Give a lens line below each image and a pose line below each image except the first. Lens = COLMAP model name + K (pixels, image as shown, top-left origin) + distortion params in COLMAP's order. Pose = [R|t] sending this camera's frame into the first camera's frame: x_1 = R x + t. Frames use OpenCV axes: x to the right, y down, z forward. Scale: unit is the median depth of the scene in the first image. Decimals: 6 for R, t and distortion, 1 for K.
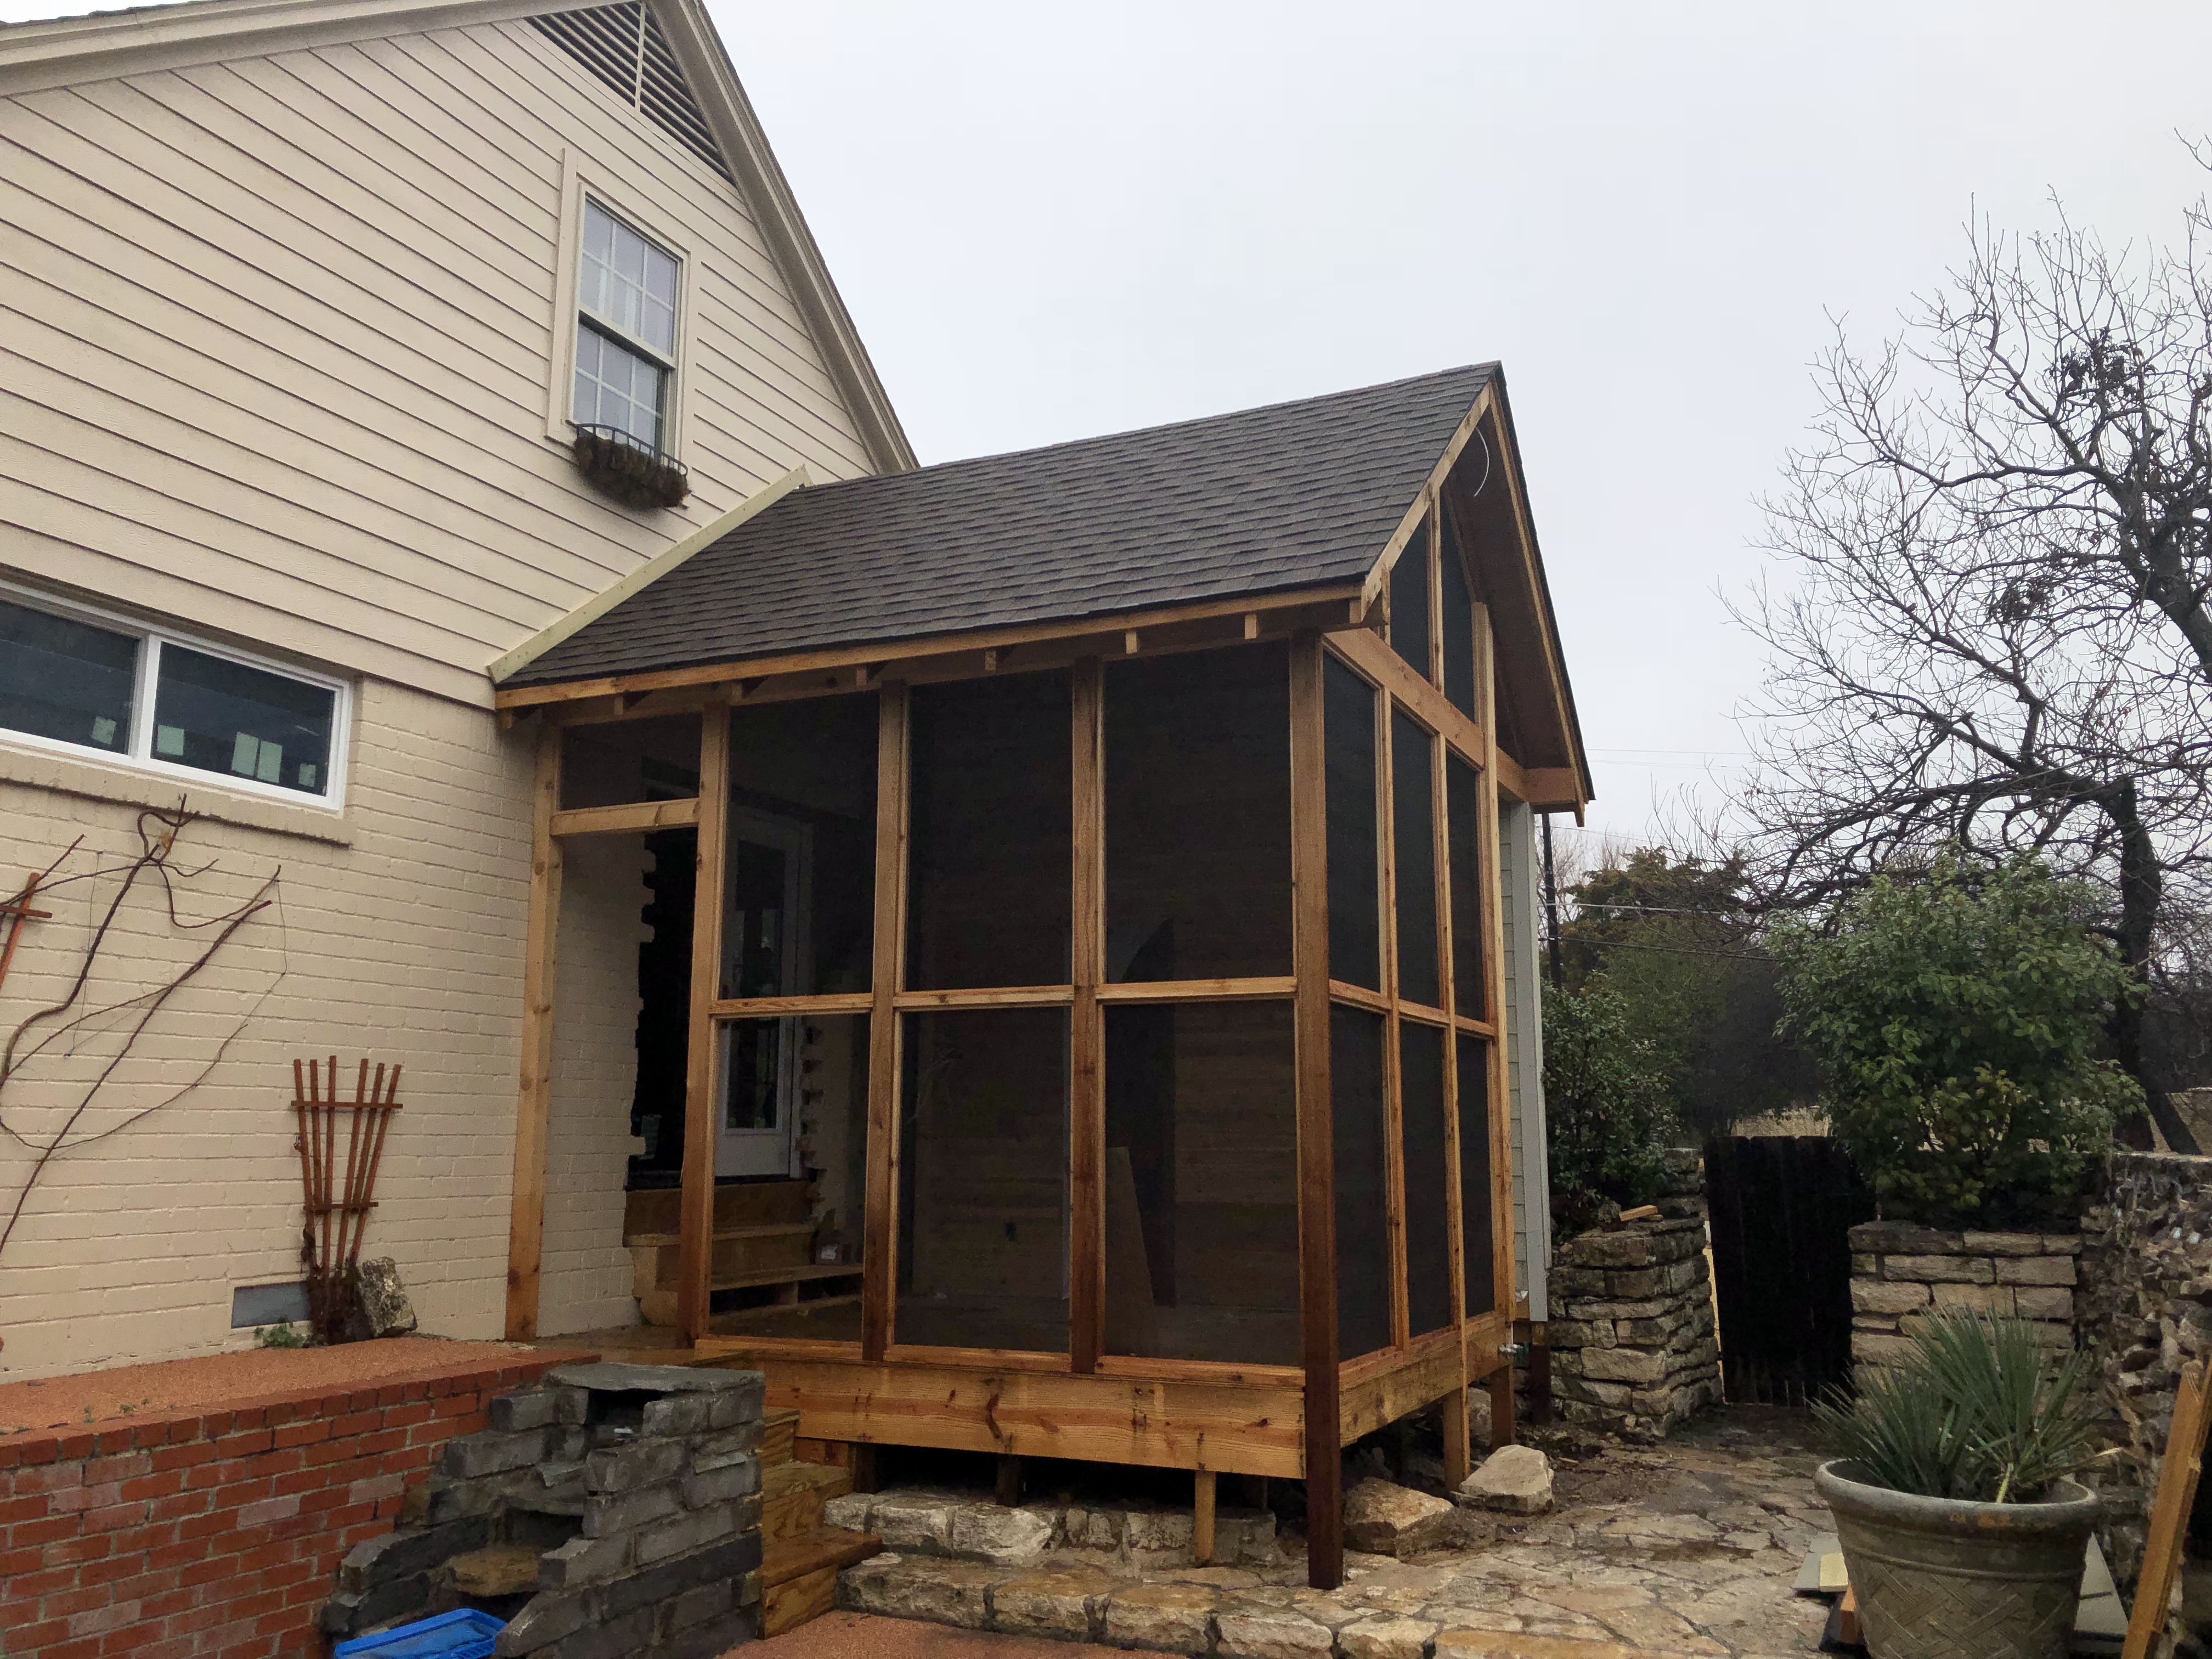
lens RADIAL K [[1785.2, 0, 1106.0], [0, 1785.2, 829.5], [0, 0, 1]] dist [0.000914, 0.067324]
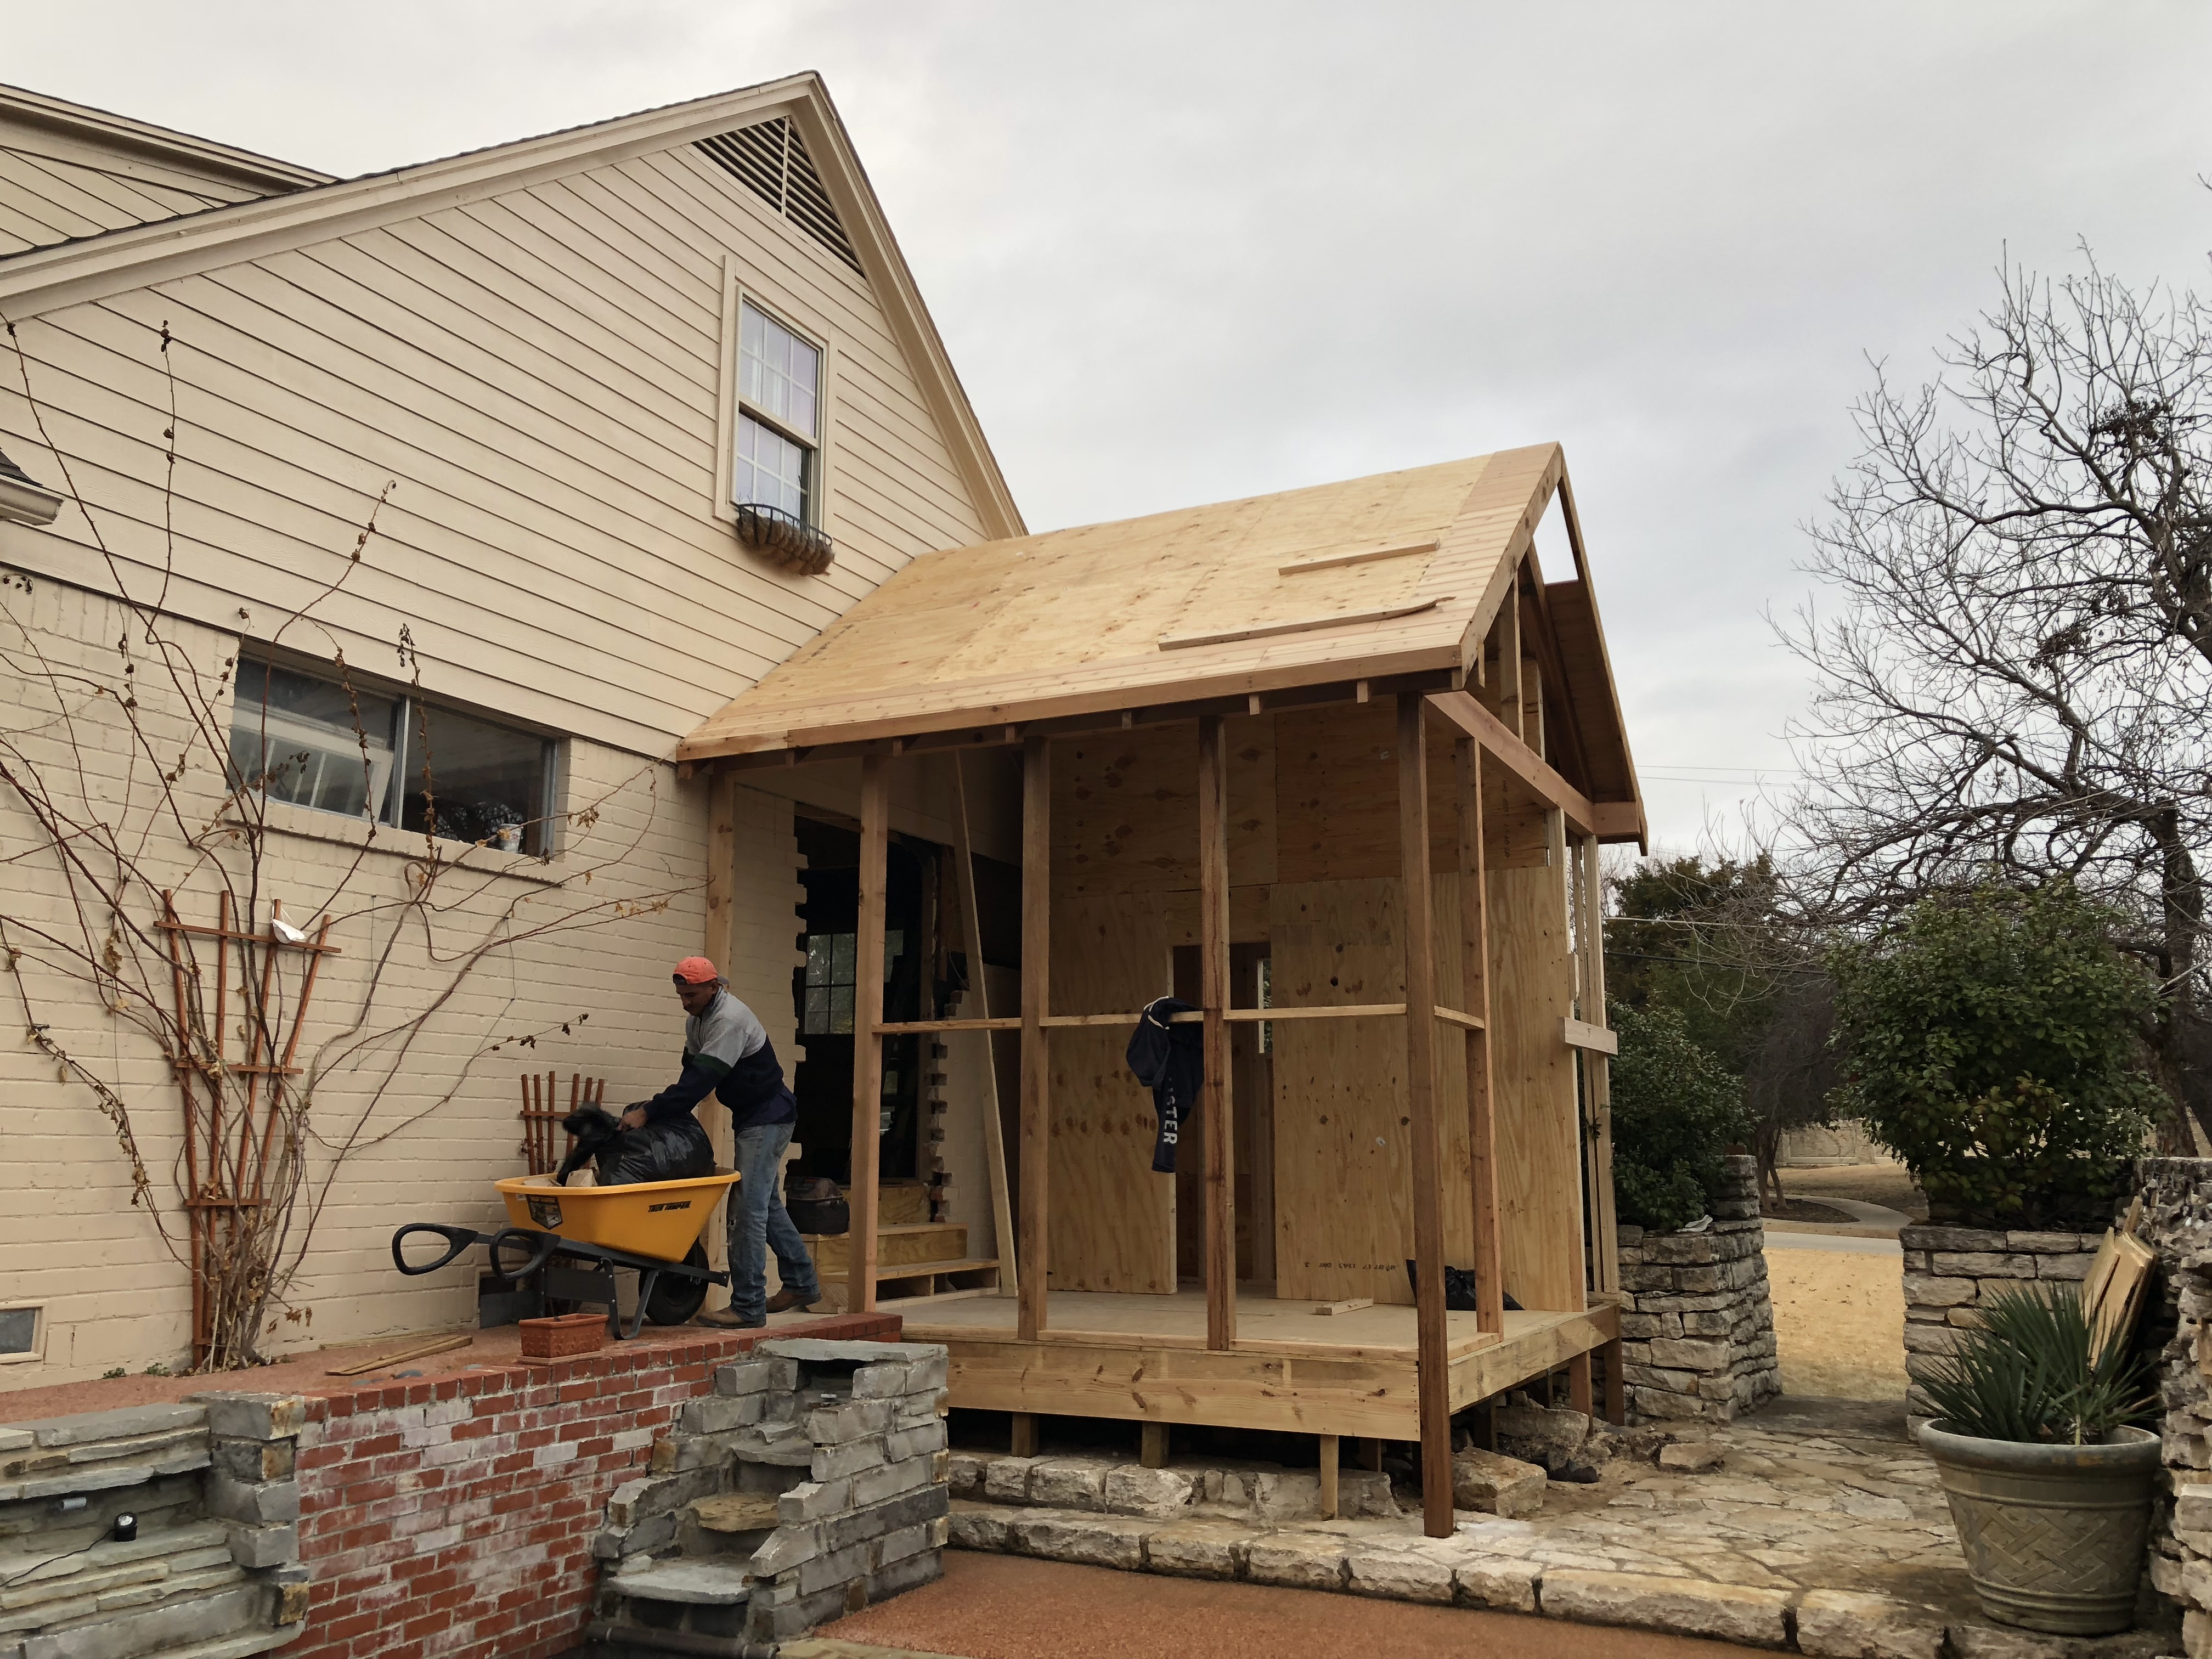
lens RADIAL K [[1786.0, 0, 1090.8], [0, 1786.0, 832.9], [0, 0, 1]] dist [0.004451, 0.048305]
pose [[0.999607, -0.005271, -0.027550, -0.046235], [0.005151, 0.999977, -0.004408, -0.015120], [0.027572, 0.004264, 0.999611, -0.105544]]
